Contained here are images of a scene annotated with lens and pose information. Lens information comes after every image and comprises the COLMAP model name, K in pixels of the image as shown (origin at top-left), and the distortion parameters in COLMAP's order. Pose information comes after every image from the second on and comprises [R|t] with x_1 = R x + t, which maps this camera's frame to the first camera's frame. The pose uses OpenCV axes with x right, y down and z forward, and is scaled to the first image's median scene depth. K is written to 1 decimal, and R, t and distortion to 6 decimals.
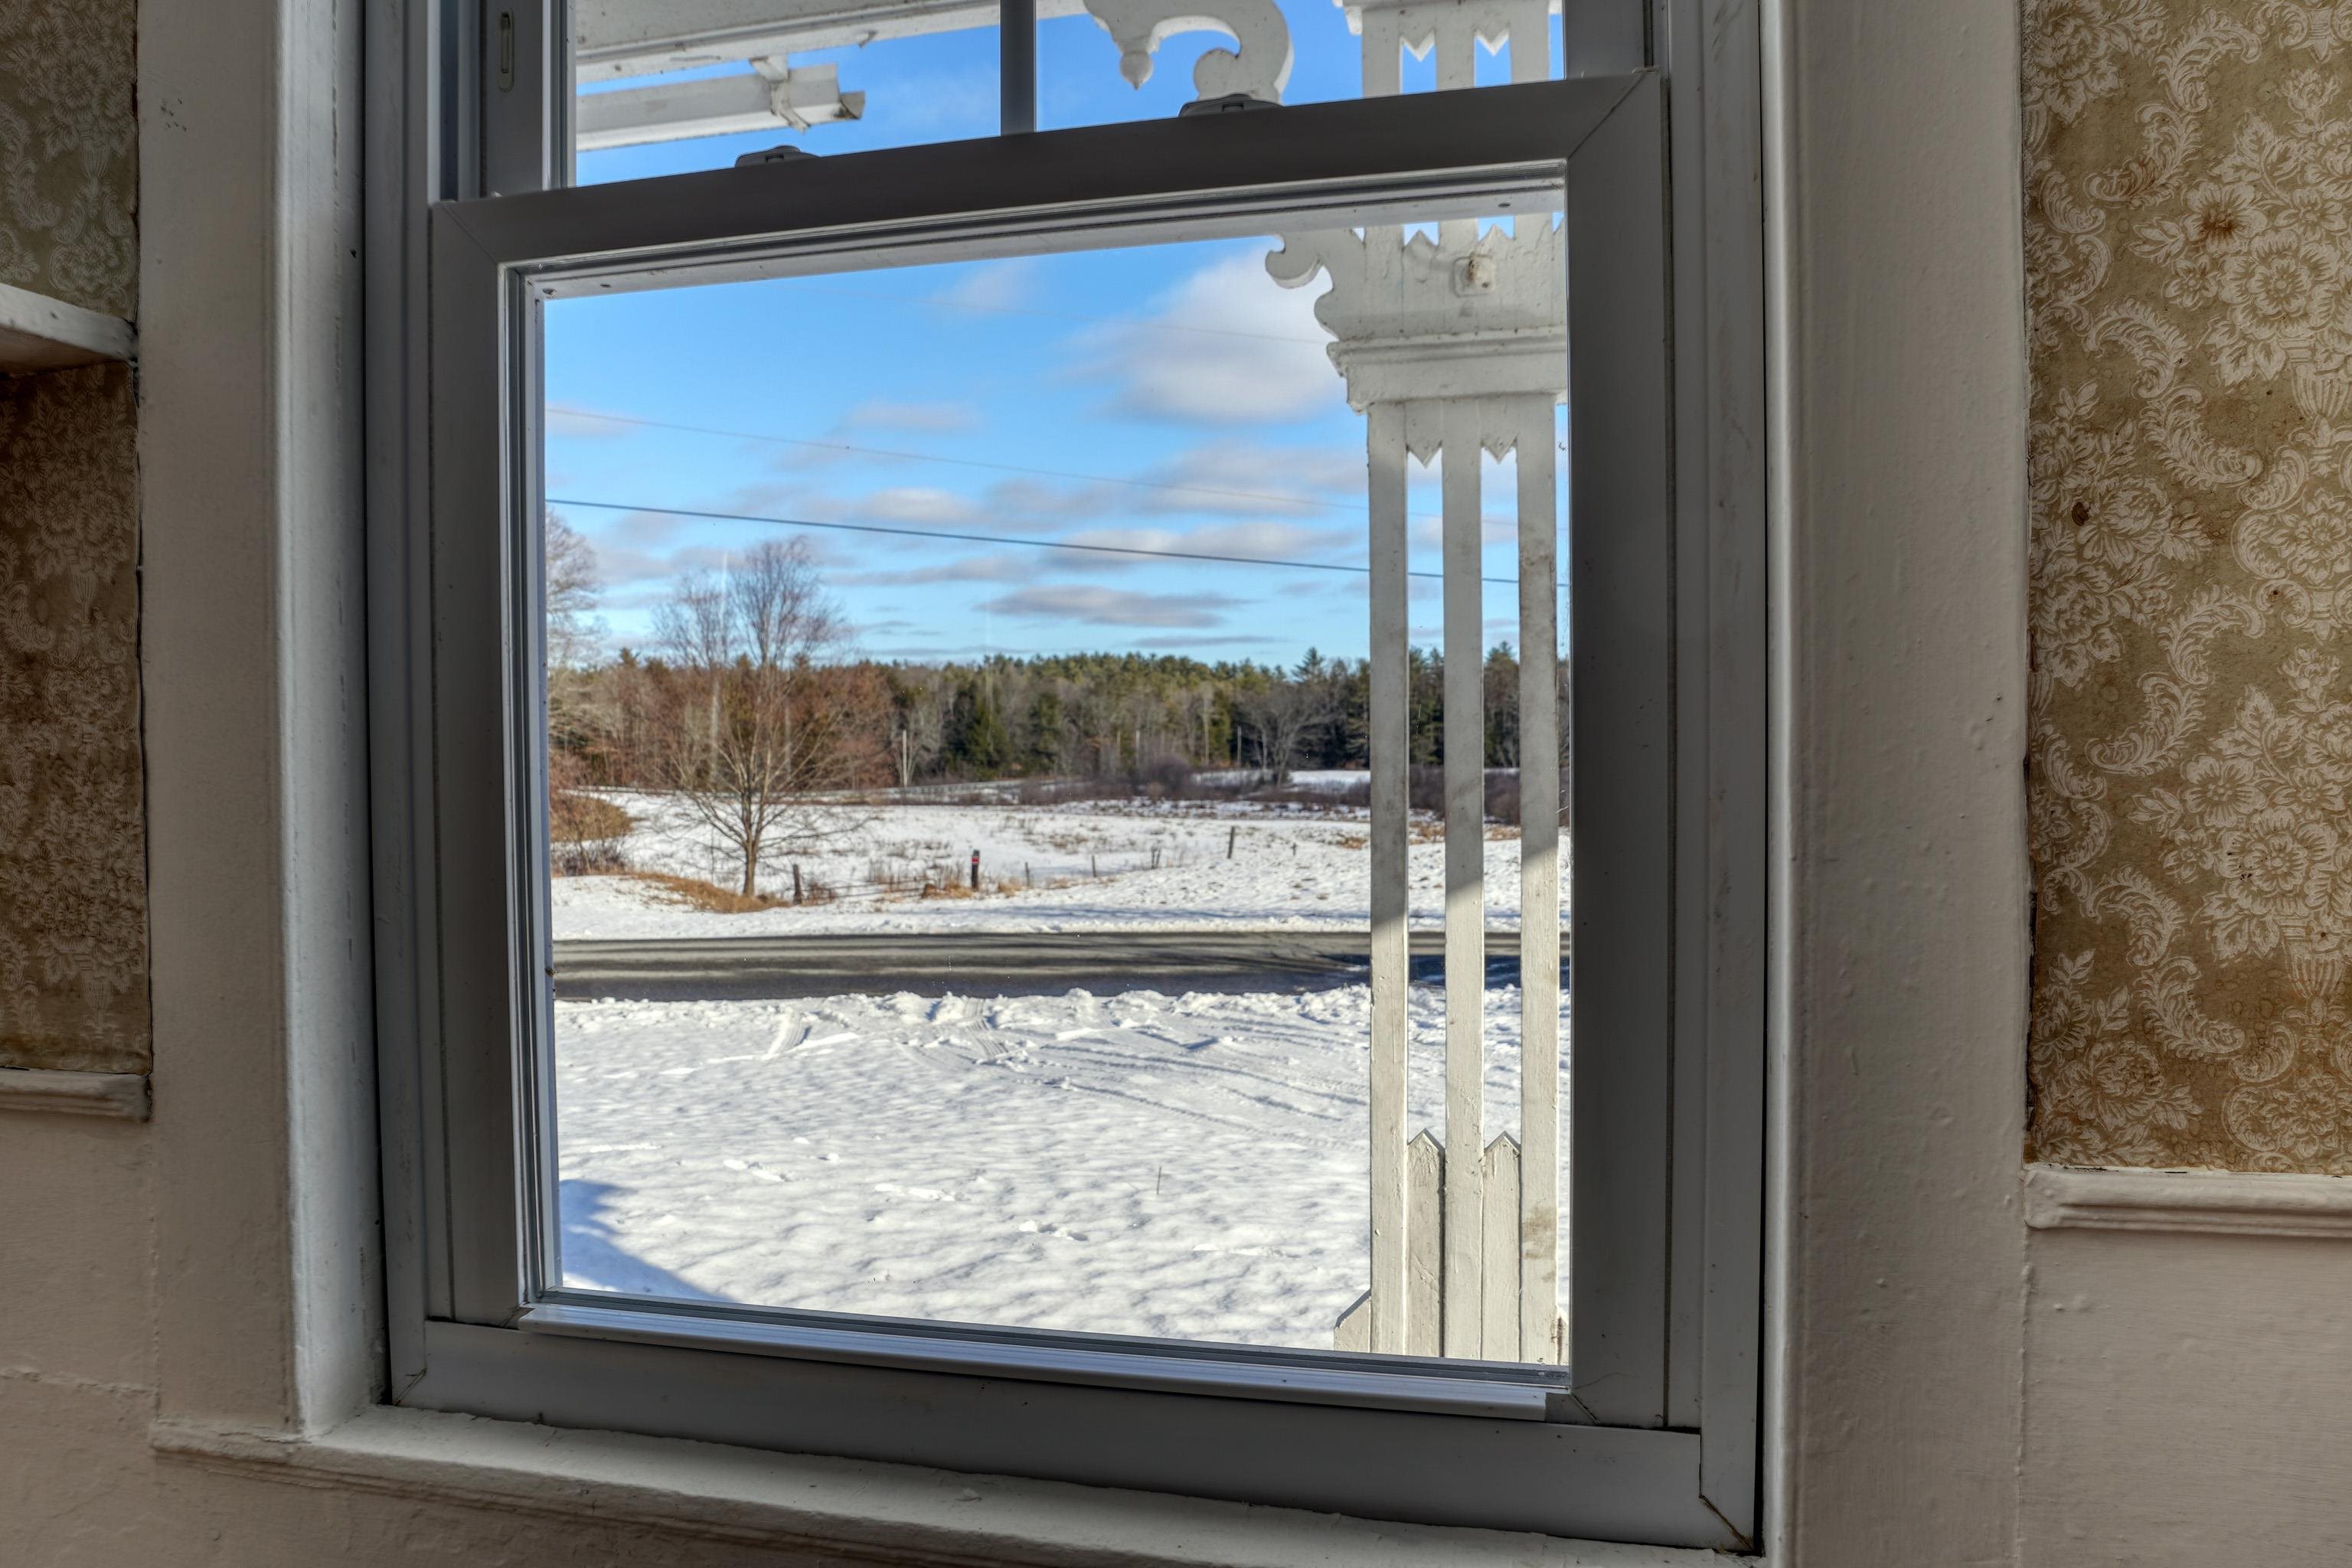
lens RADIAL K [[1749.8, 0, 1179.3], [0, 1749.8, 780.7], [0, 0, 1]] dist [-0.038202, 0.000955]
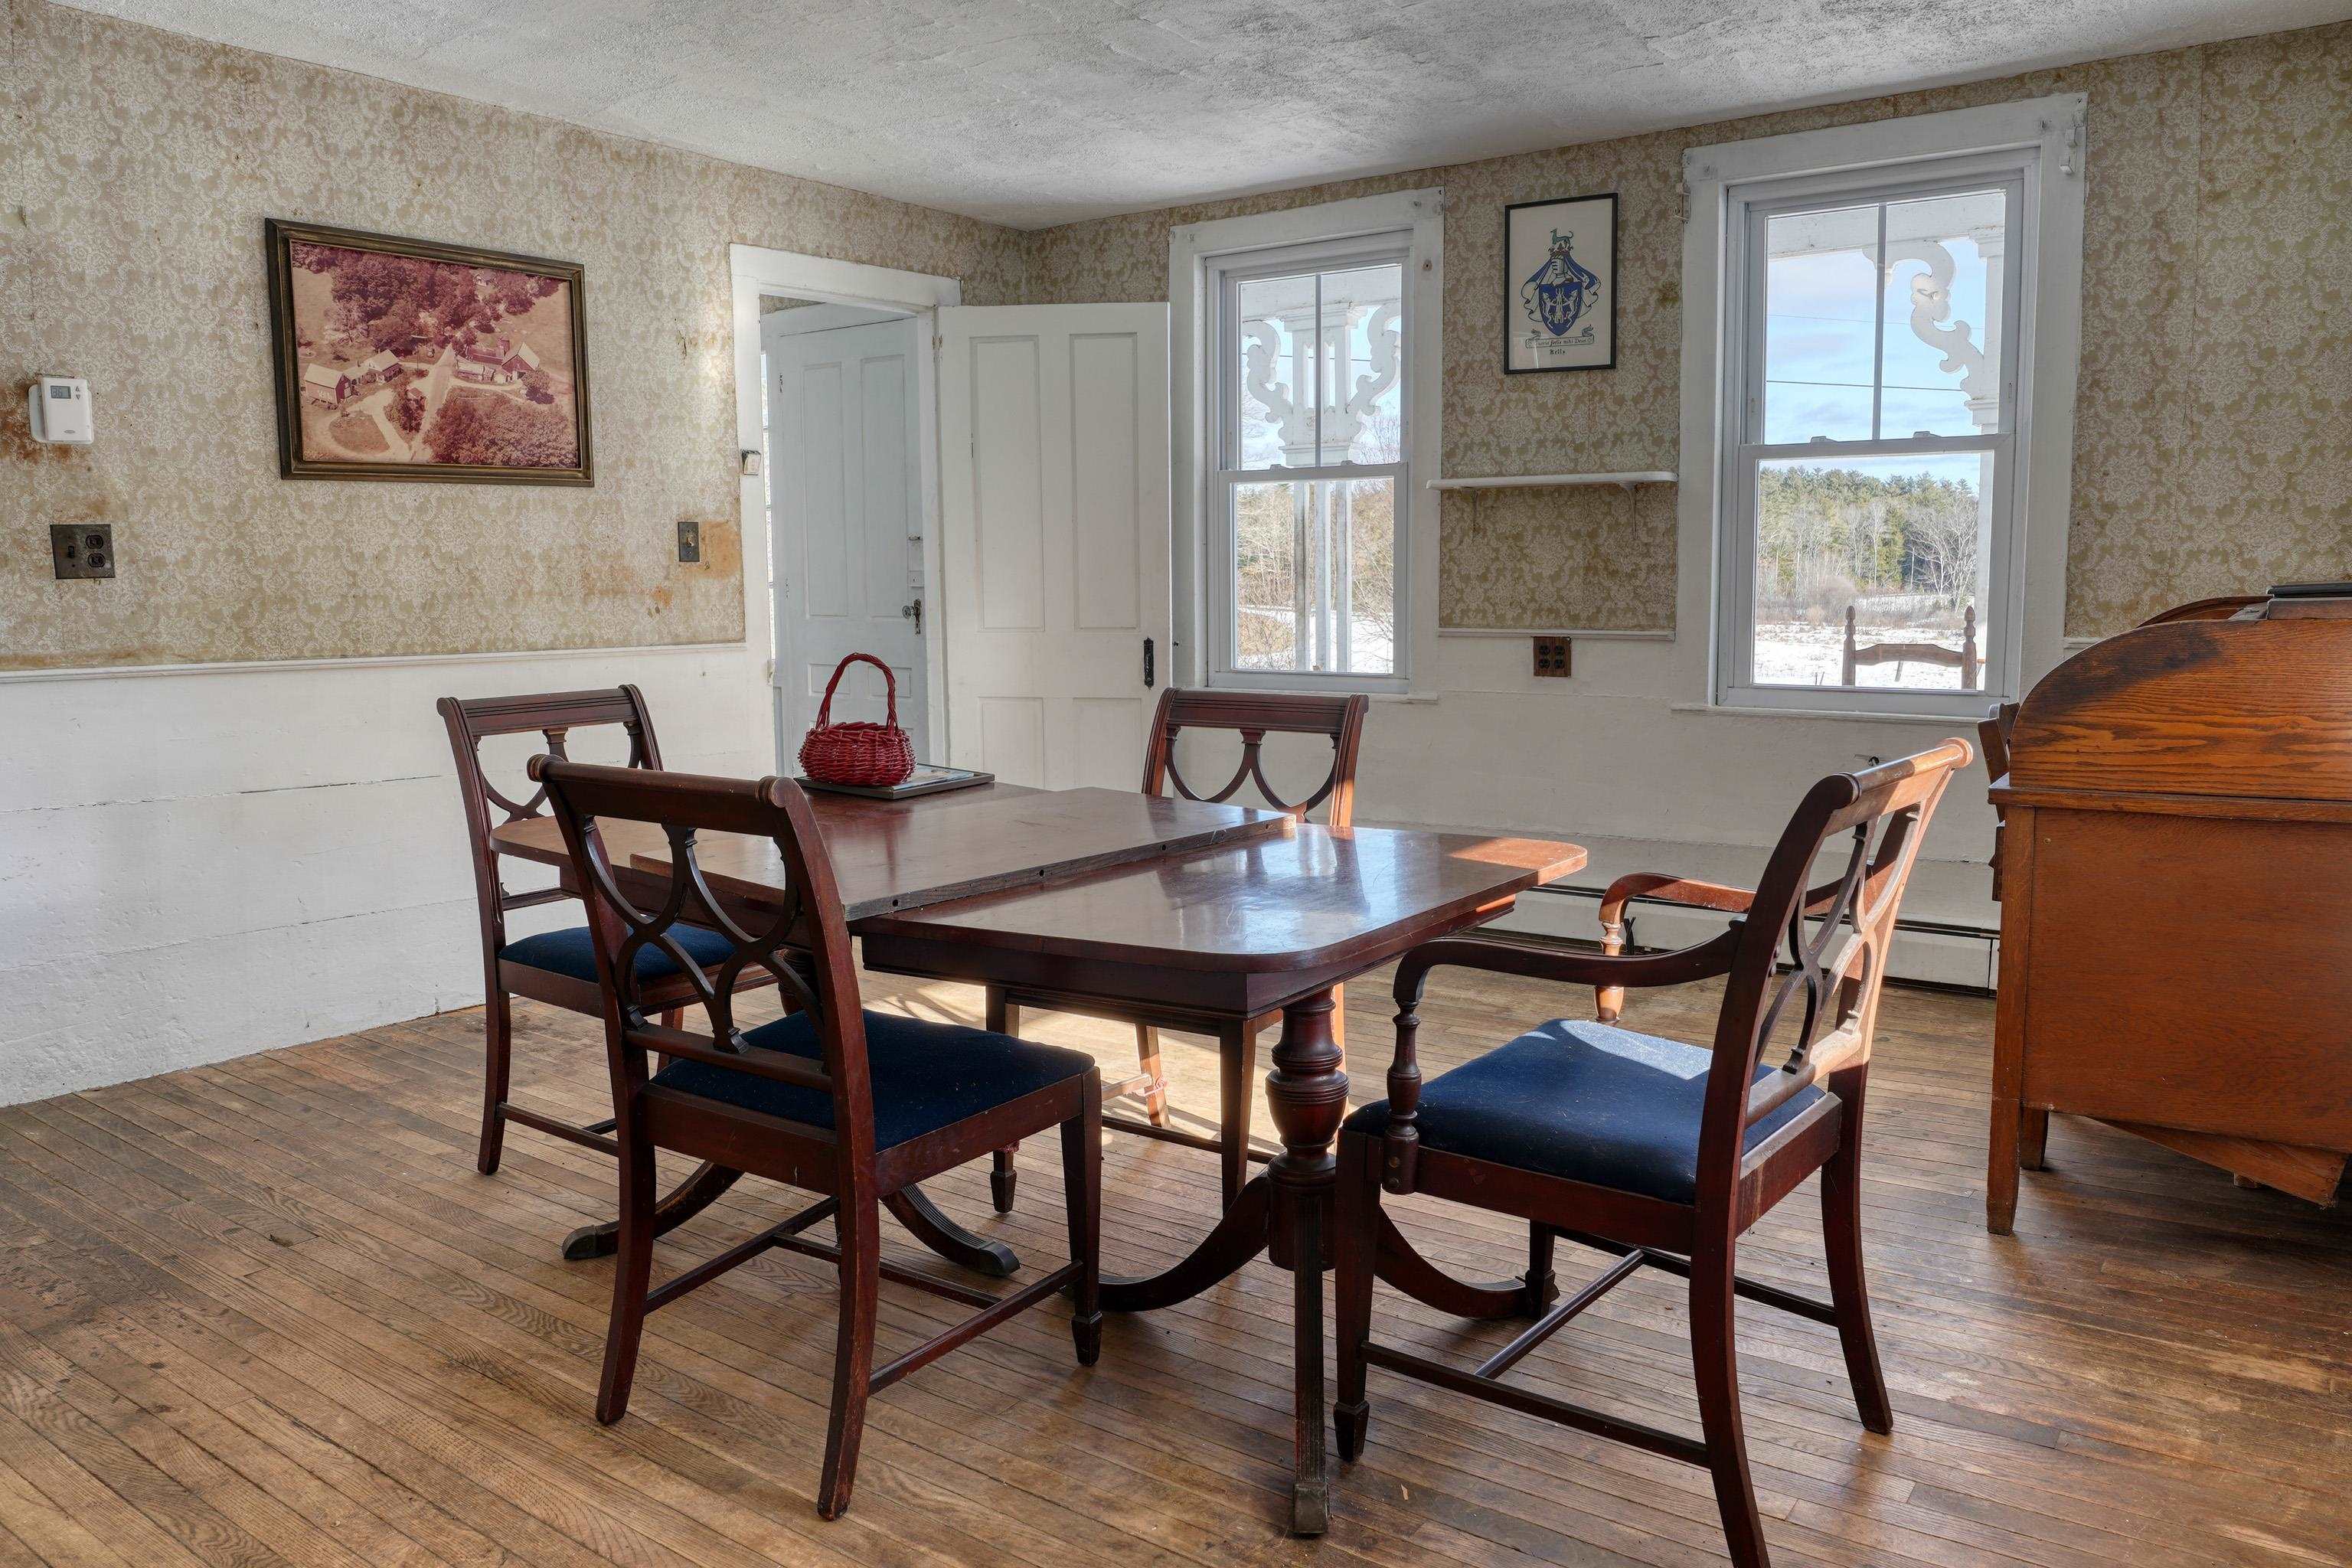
lens RADIAL K [[1749.8, 0, 1175.6], [0, 1749.8, 773.8], [0, 0, 1]] dist [-0.038202, 0.000955]
pose [[0.934312, 0.042767, -0.353882, -0.160847], [-0.007851, 0.995005, 0.099519, 0.092573], [0.356370, -0.090203, 0.929980, -4.096518]]
